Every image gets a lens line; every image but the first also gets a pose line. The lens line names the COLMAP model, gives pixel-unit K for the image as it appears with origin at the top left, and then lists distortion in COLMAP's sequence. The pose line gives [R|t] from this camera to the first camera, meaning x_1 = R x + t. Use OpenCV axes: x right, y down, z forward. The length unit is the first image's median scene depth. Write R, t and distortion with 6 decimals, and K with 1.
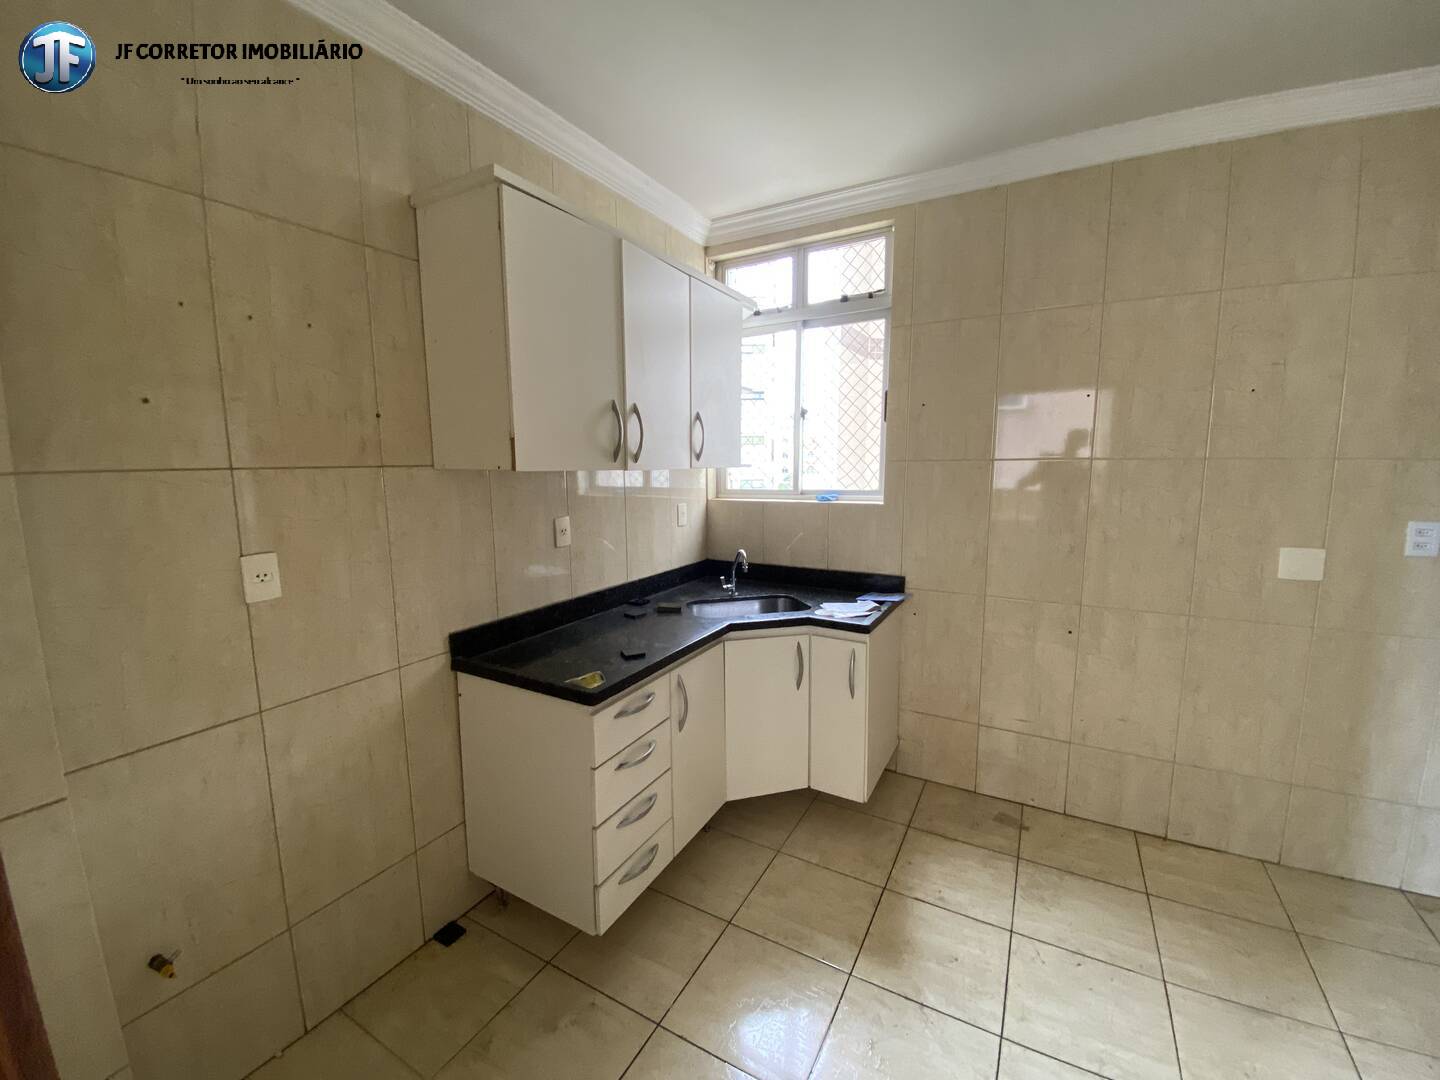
lens RADIAL K [[581.6, 0, 718.5], [0, 581.6, 535.3], [0, 0, 1]] dist [0.036300, -0.030102]
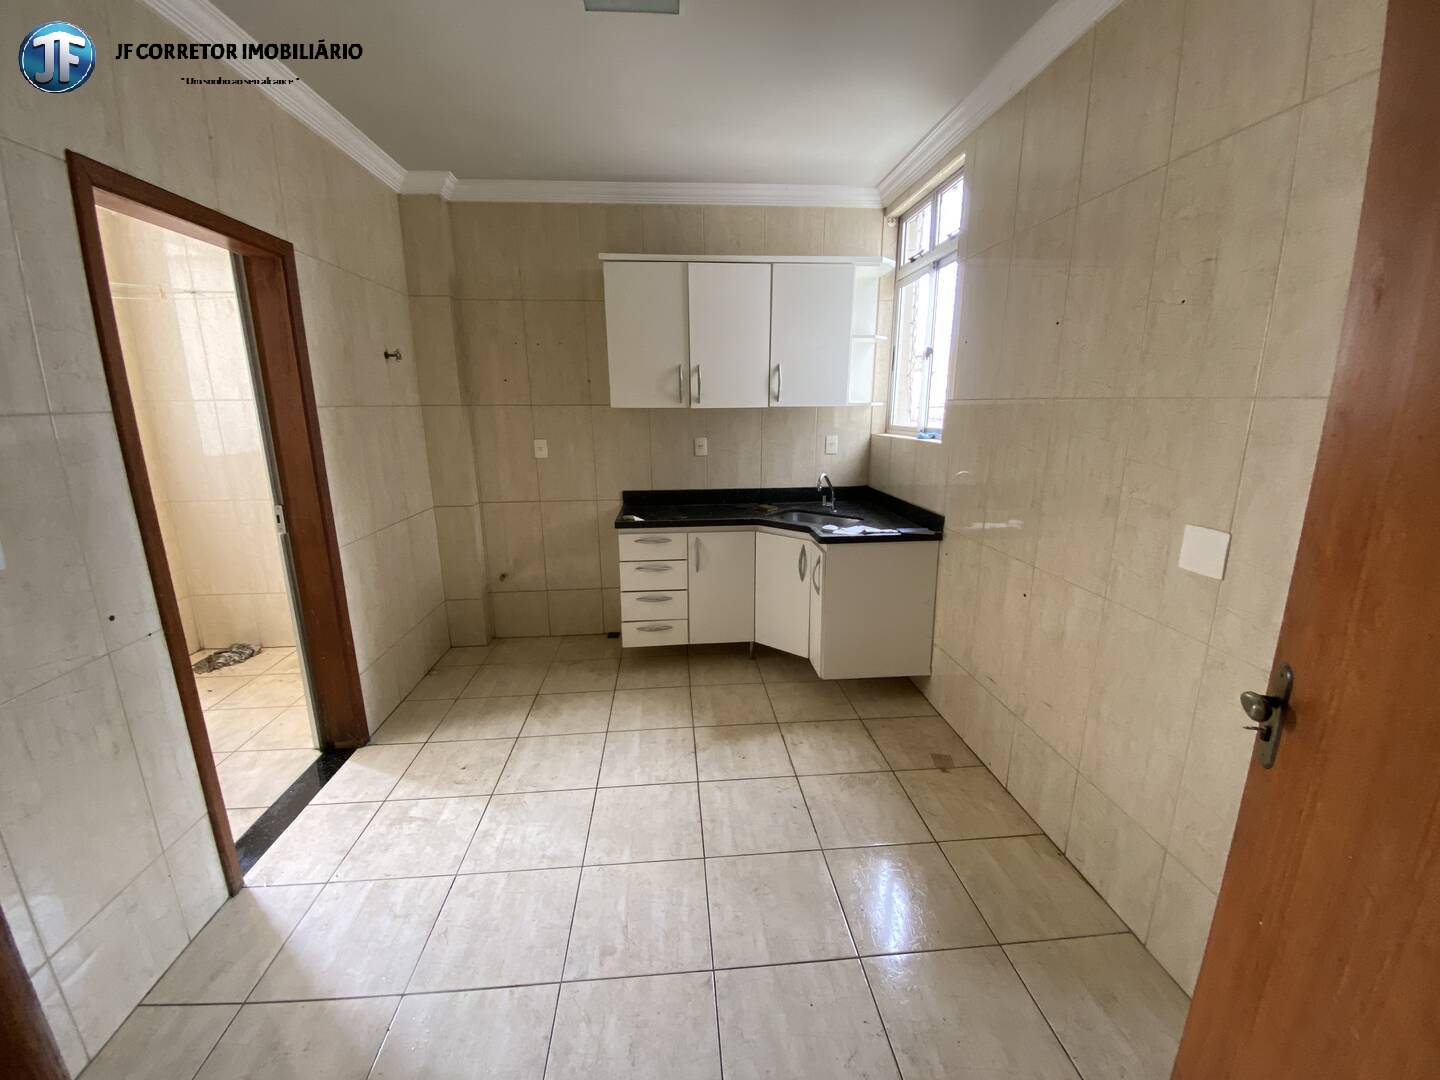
lens RADIAL K [[586.1, 0, 714.1], [0, 586.1, 536.8], [0, 0, 1]] dist [0.026866, -0.031171]
pose [[0.554675, 0.186077, -0.810994, 1.123689], [-0.100867, 0.982523, 0.156446, -0.017445], [0.825931, -0.004974, 0.563749, 0.110284]]
